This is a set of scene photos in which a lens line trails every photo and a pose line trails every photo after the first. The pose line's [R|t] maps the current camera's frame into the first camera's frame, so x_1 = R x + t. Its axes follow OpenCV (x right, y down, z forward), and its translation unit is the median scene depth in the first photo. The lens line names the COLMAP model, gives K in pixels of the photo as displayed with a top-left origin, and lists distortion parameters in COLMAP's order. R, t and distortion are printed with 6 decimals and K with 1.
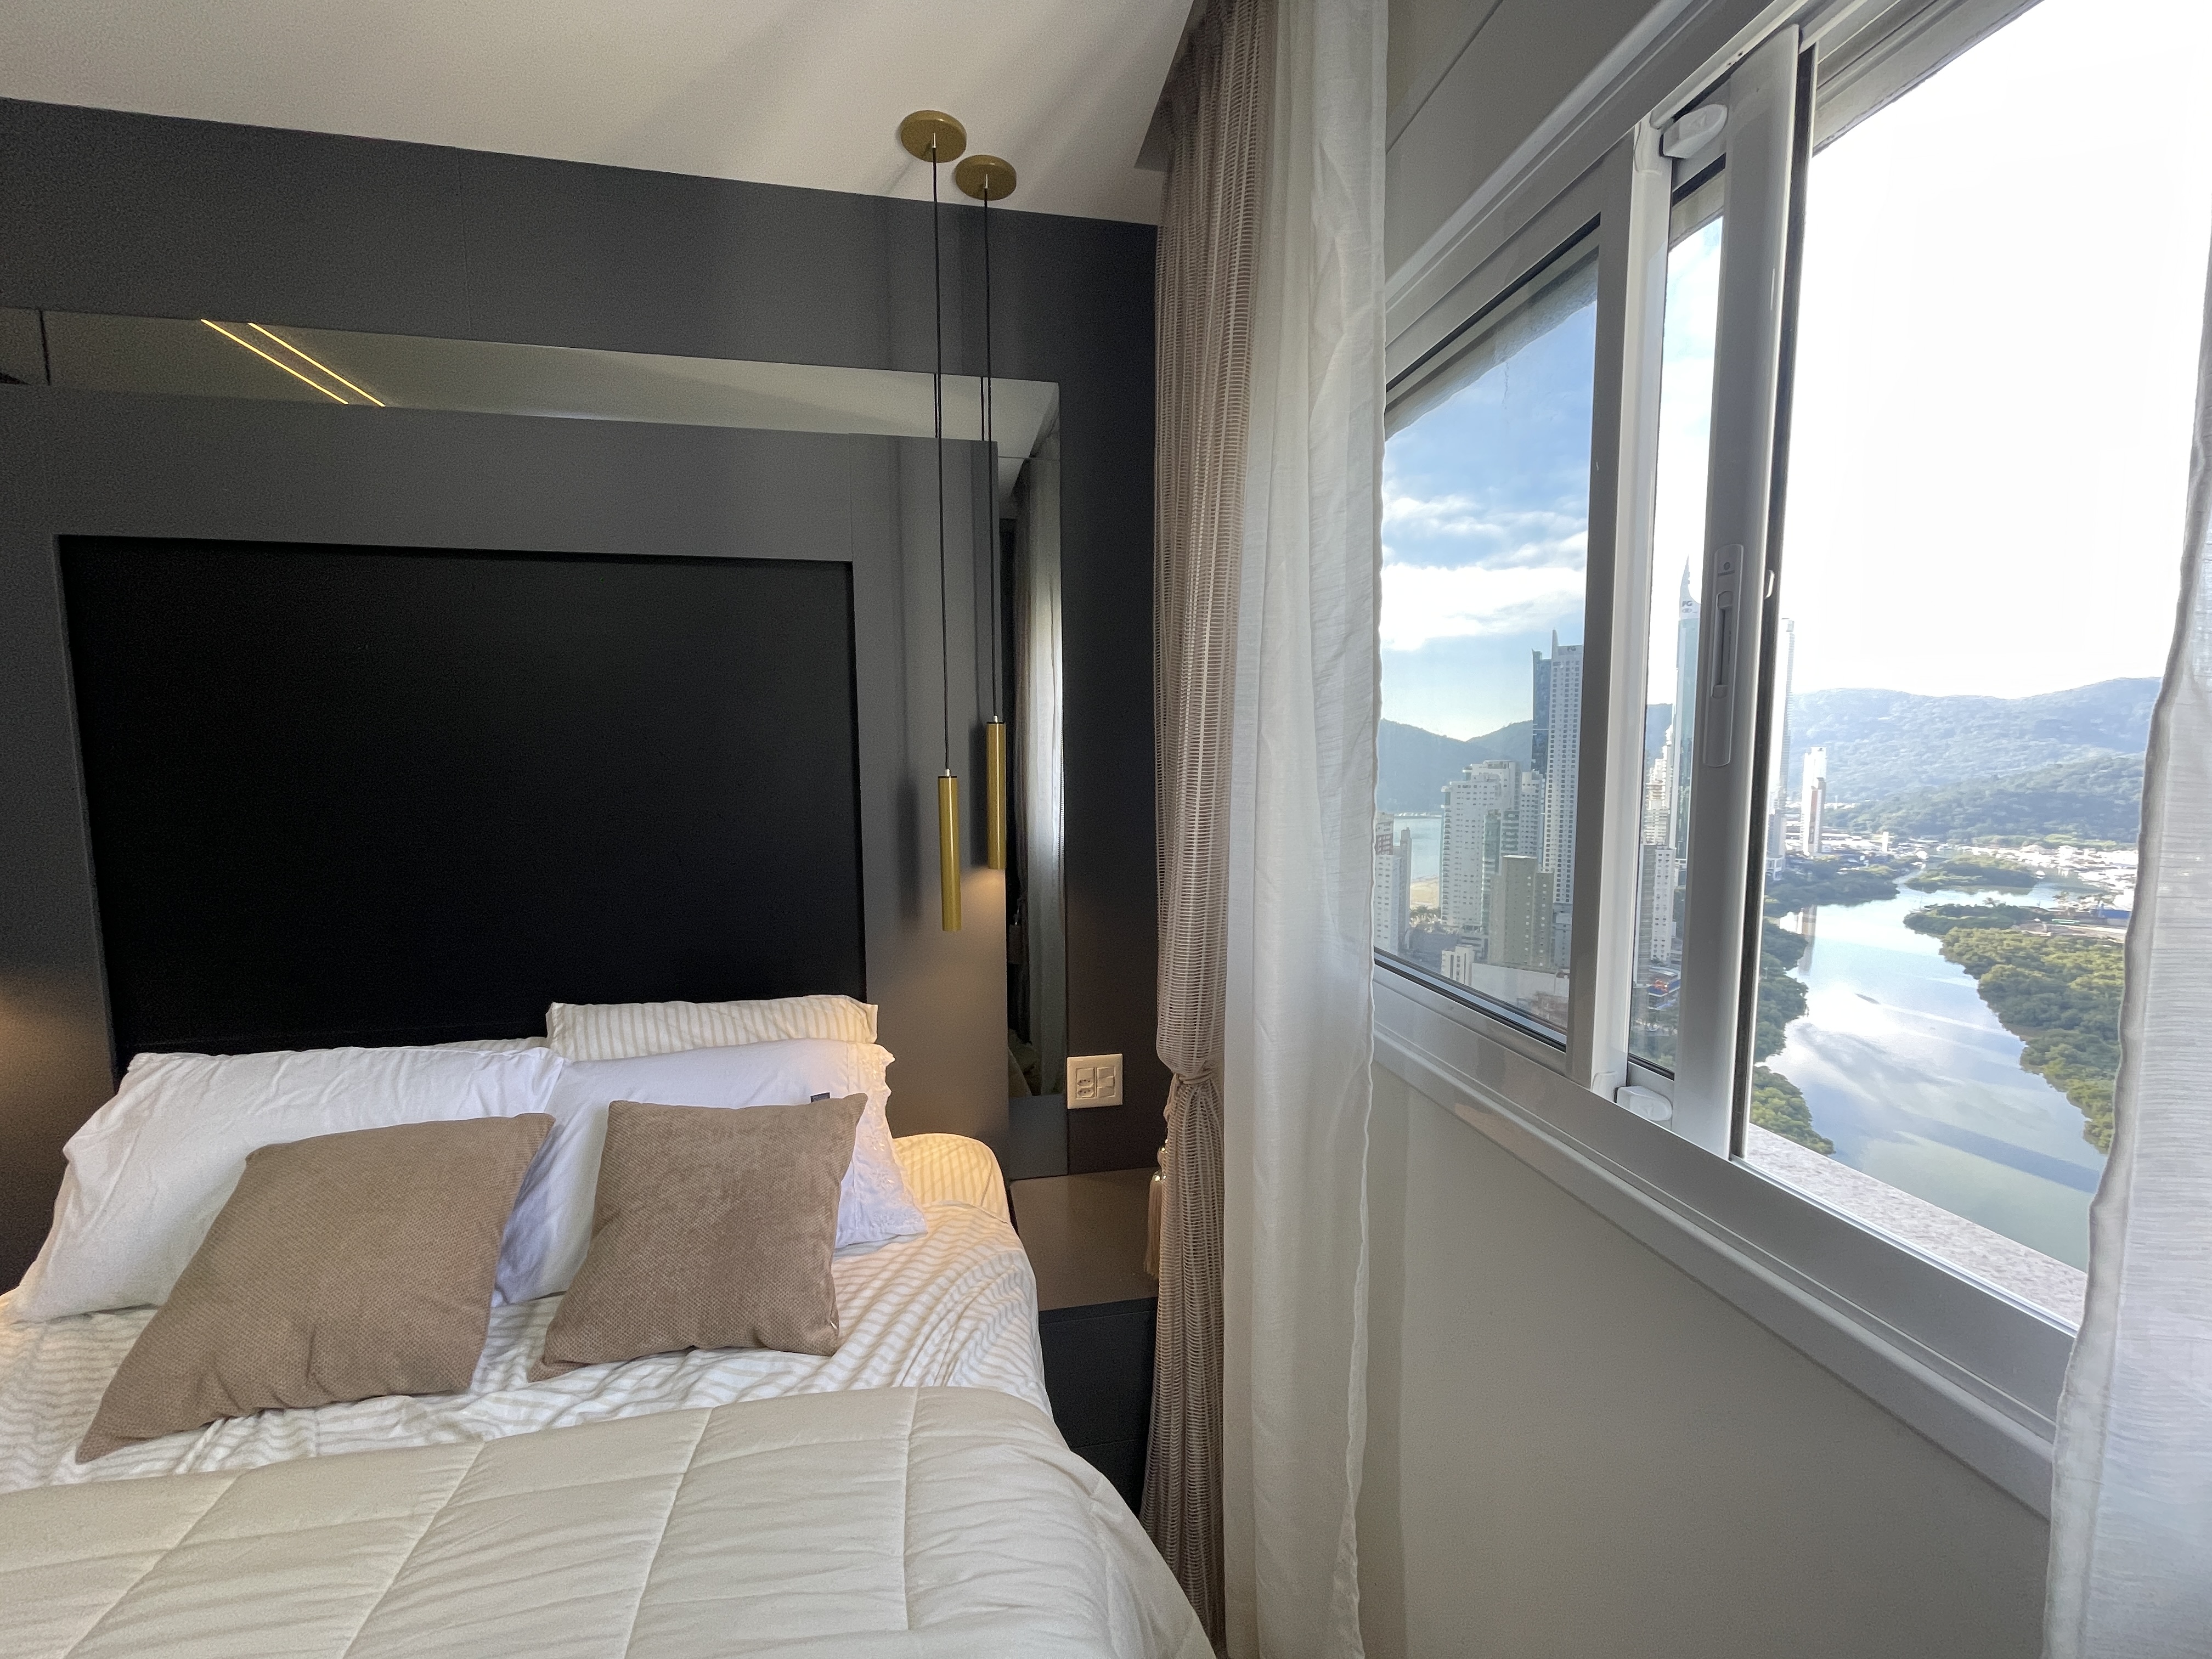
lens RADIAL K [[894.1, 0, 1106.0], [0, 894.1, 829.5], [0, 0, 1]] dist [0.000788, -0.000058]
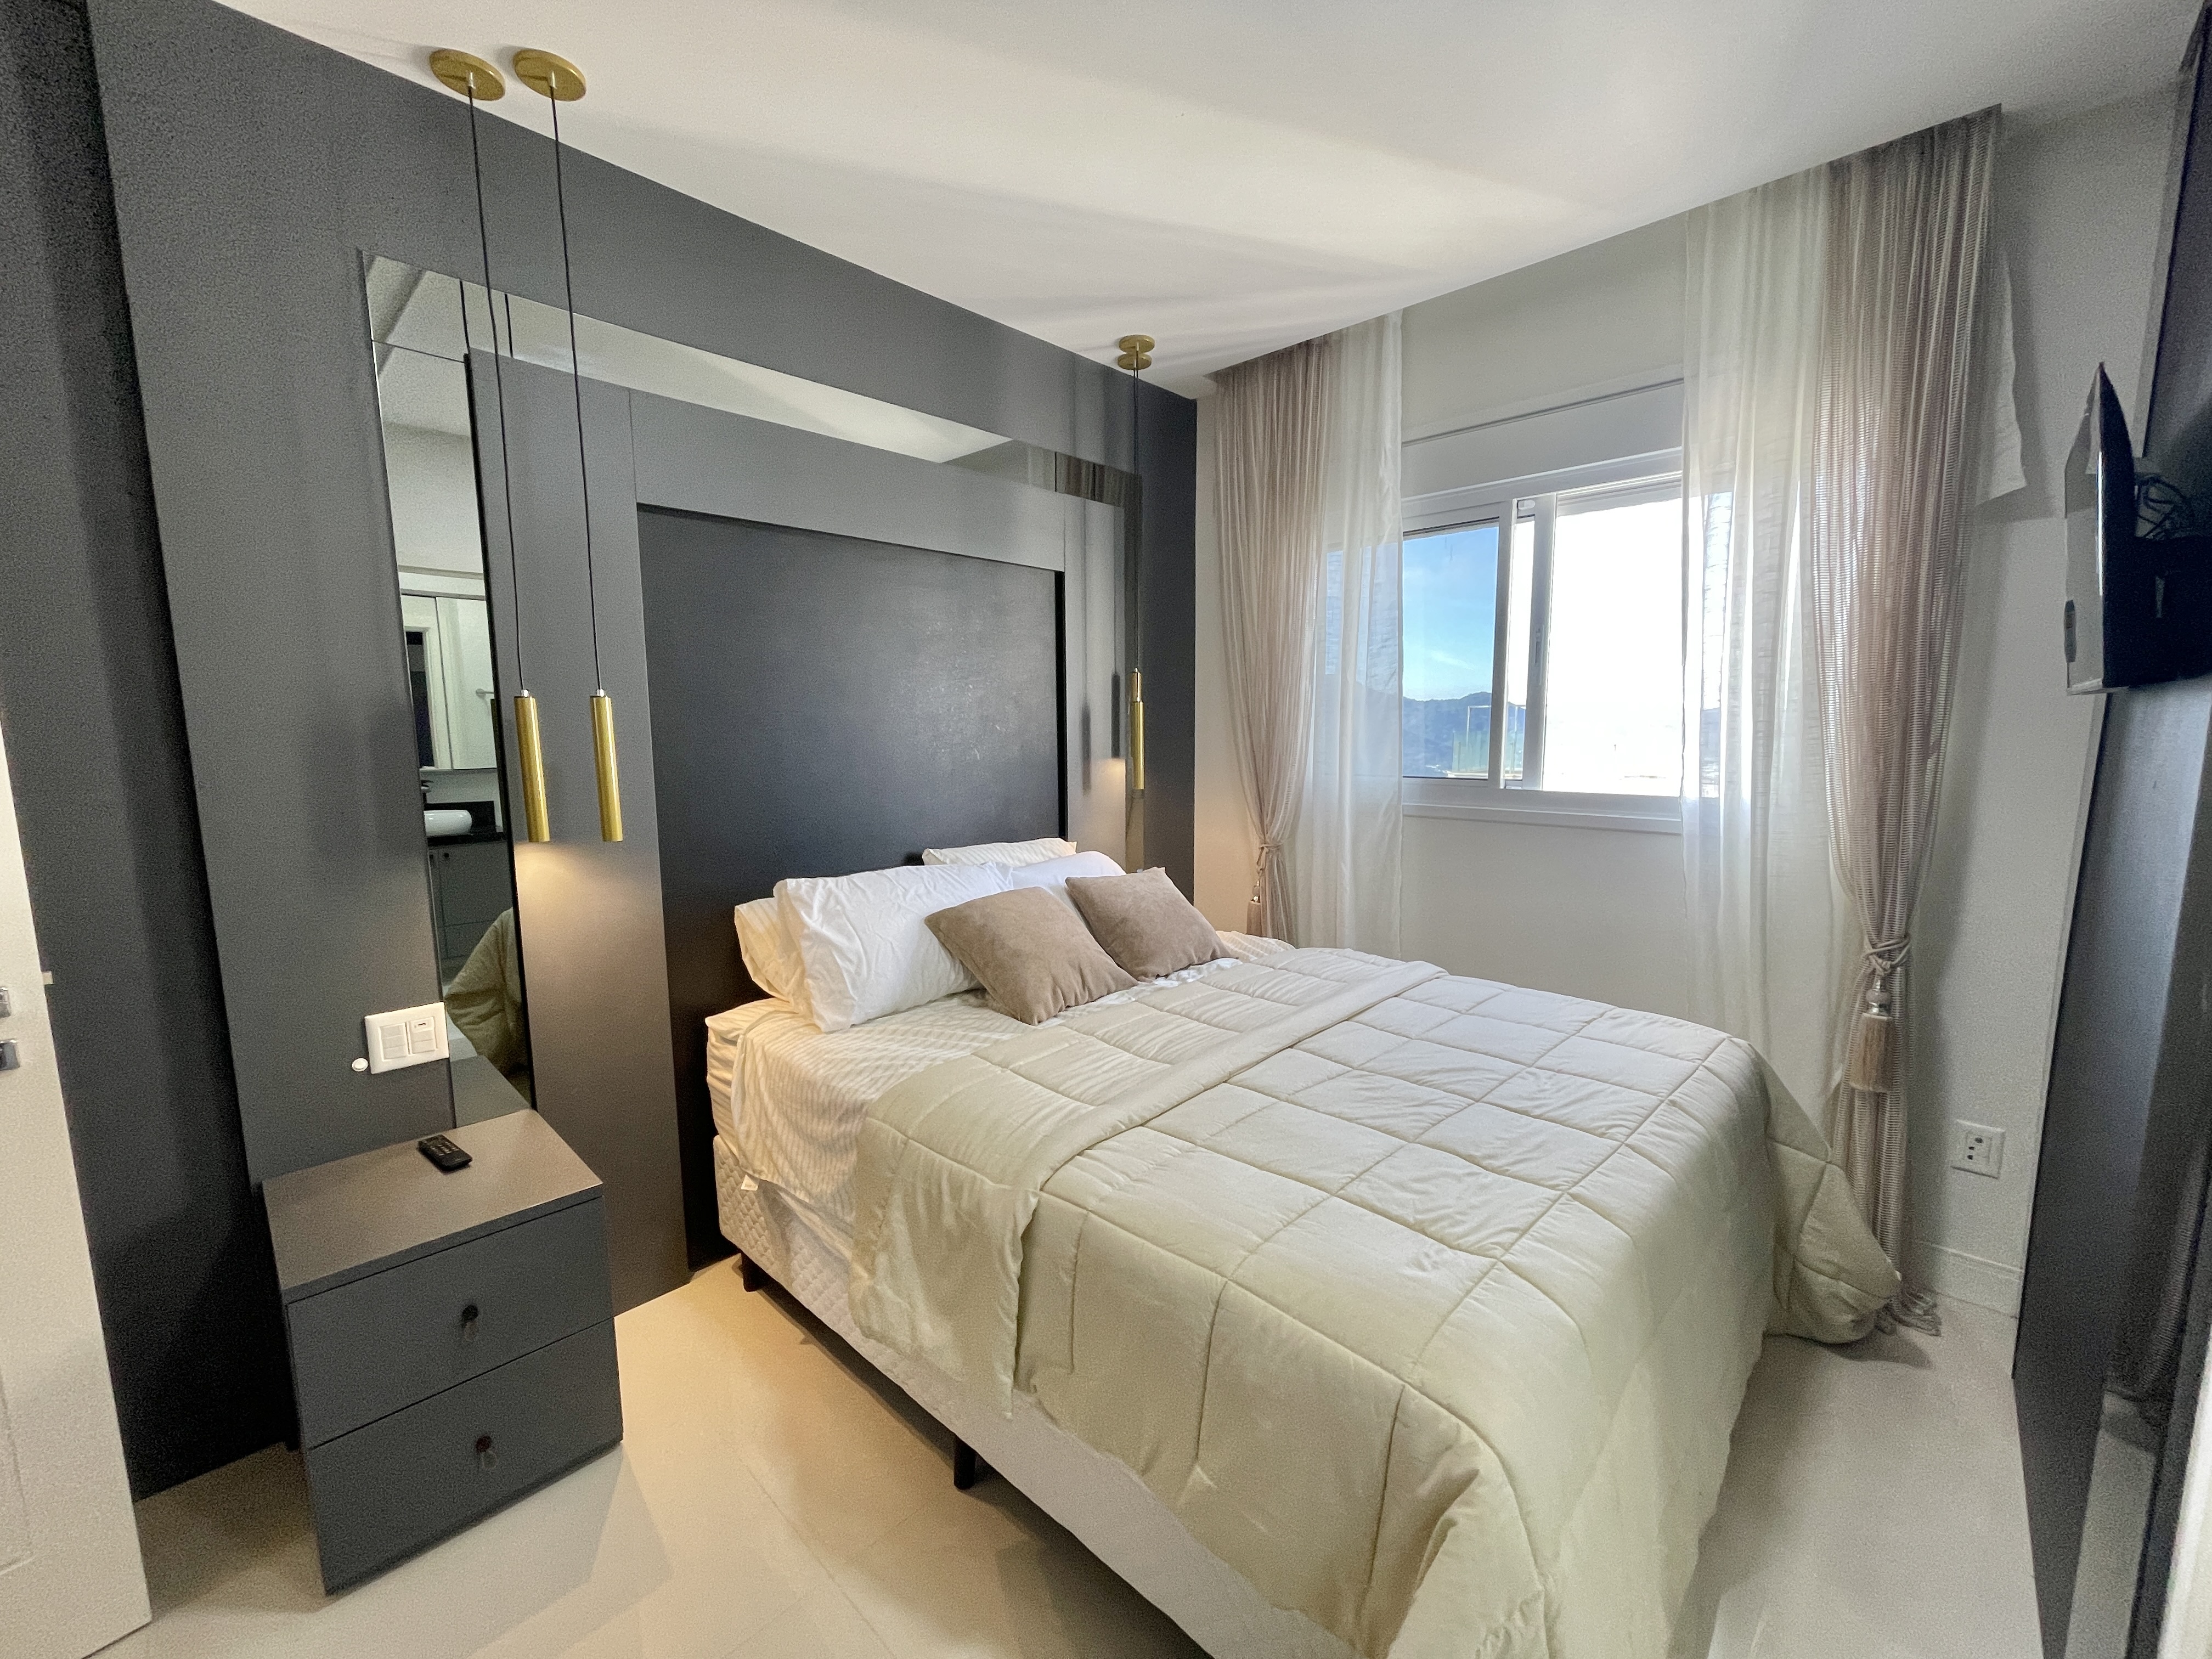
lens RADIAL K [[887.9, 0, 1069.3], [0, 887.9, 842.1], [0, 0, 1]] dist [-0.000191, -0.000058]
pose [[0.821040, -0.075783, 0.565818, -1.270753], [0.058637, 0.997102, 0.048461, 0.123052], [-0.567851, -0.006611, 0.823105, -0.372362]]
